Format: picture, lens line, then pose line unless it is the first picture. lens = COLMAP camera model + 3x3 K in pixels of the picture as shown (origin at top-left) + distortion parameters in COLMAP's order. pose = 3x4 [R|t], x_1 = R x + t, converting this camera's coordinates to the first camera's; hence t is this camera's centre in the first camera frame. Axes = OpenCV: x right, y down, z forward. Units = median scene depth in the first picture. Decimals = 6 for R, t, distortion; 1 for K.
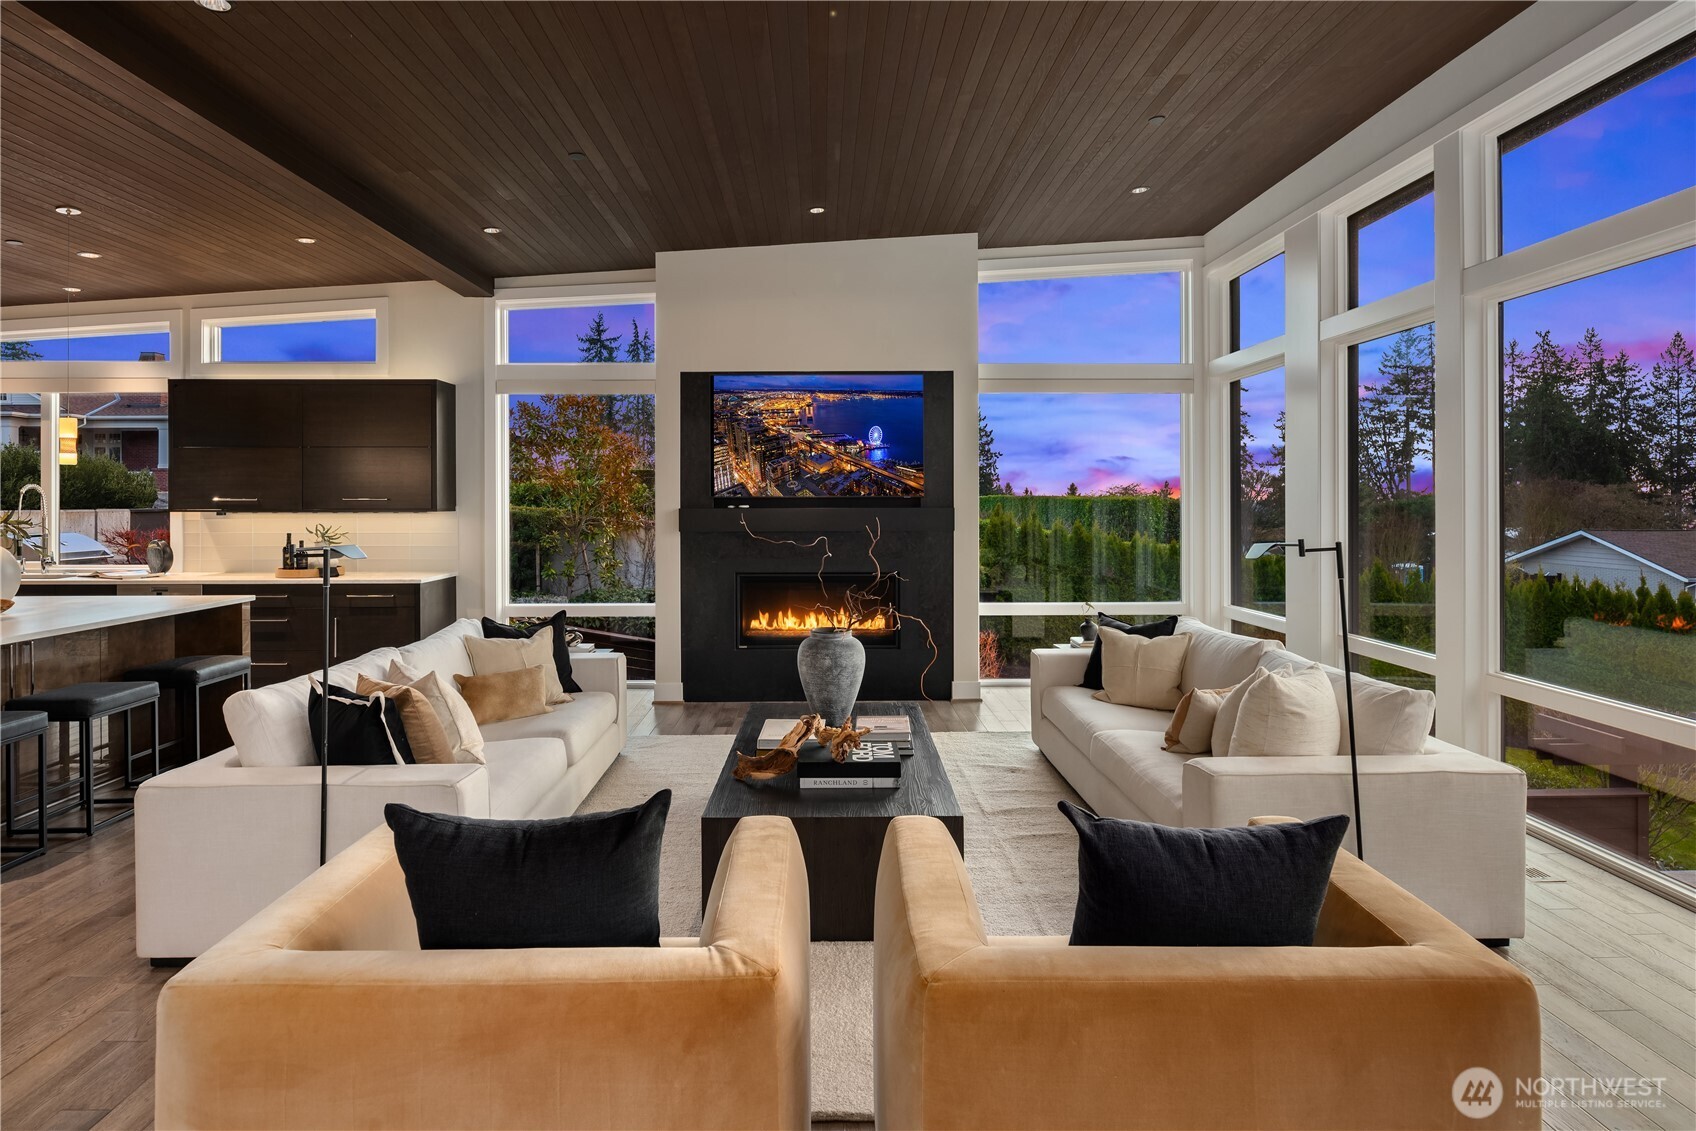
lens RADIAL K [[952.3, 0, 852.1], [0, 952.3, 499.3], [0, 0, 1]] dist [-0.002535, -0.000419]
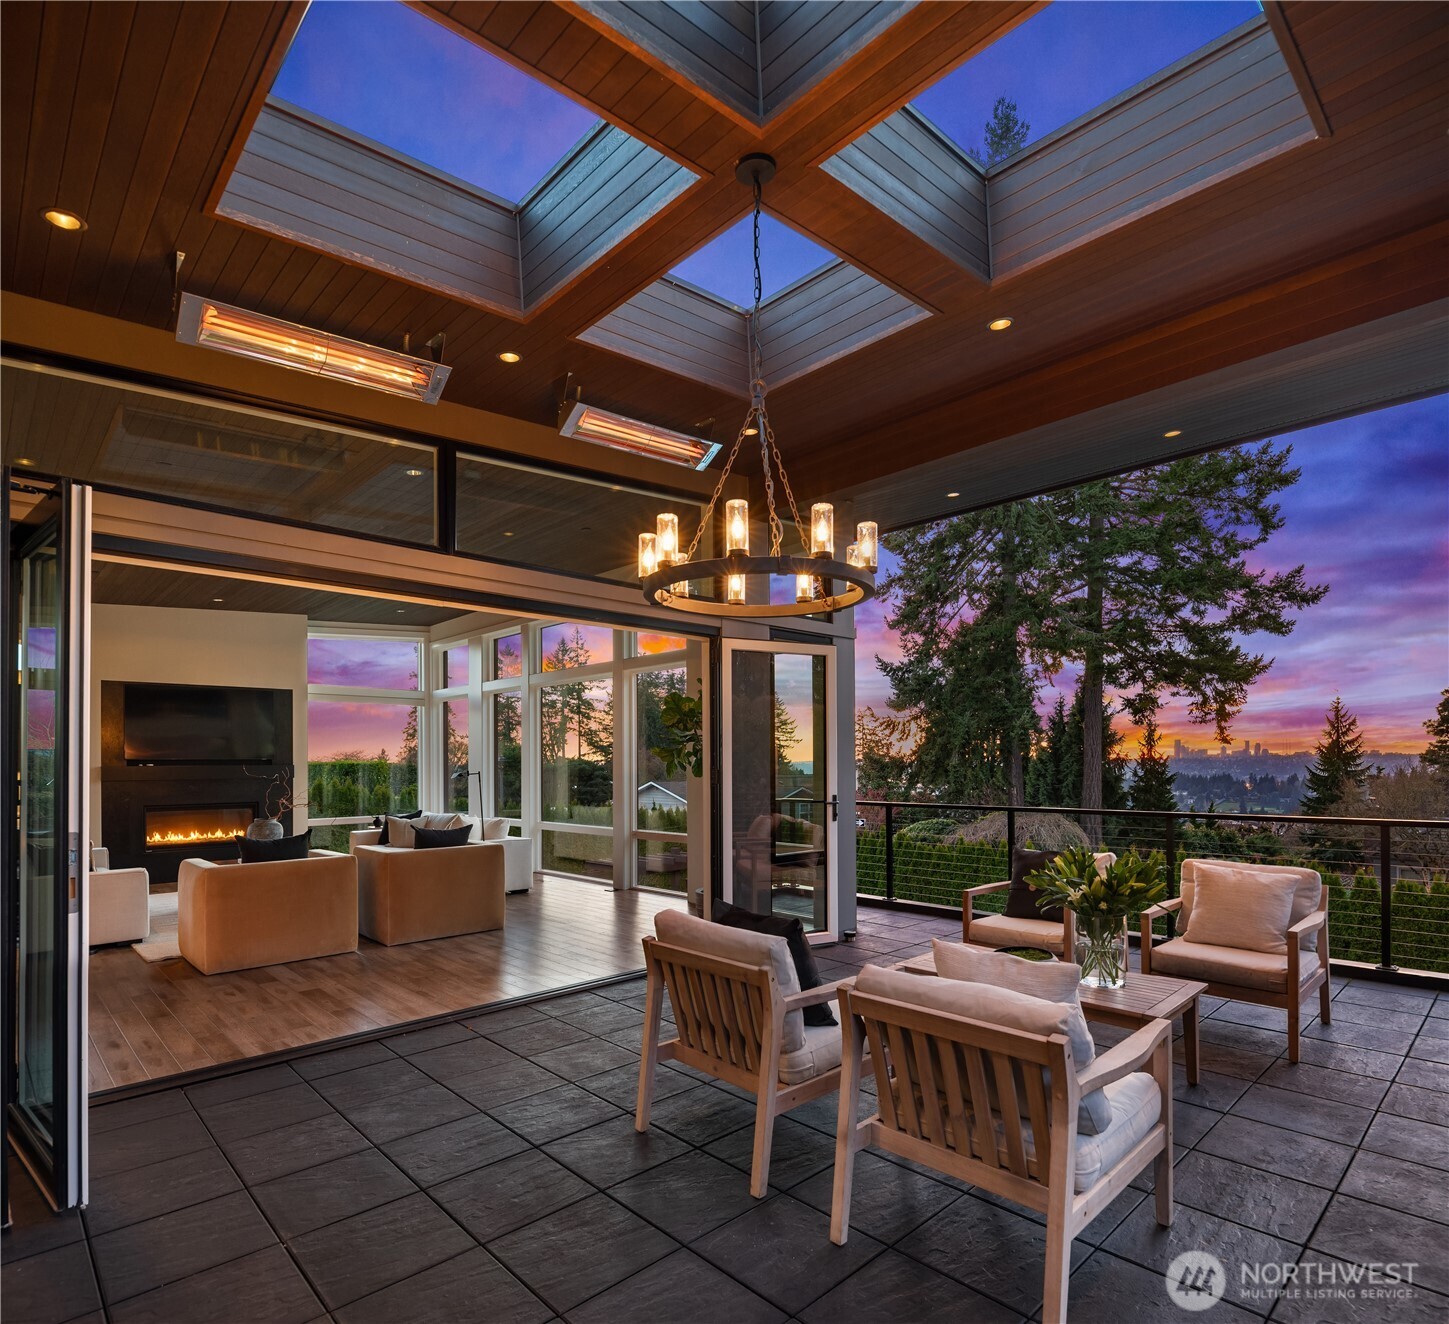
lens RADIAL K [[805.1, 0, 744.8], [0, 805.1, 755.8], [0, 0, 1]] dist [0.001201, -0.000078]
pose [[0.735996, 0.002613, 0.676981, -0.295582], [0.004744, 0.999948, -0.009017, 0.009465], [-0.676969, 0.009848, 0.735945, -0.706888]]
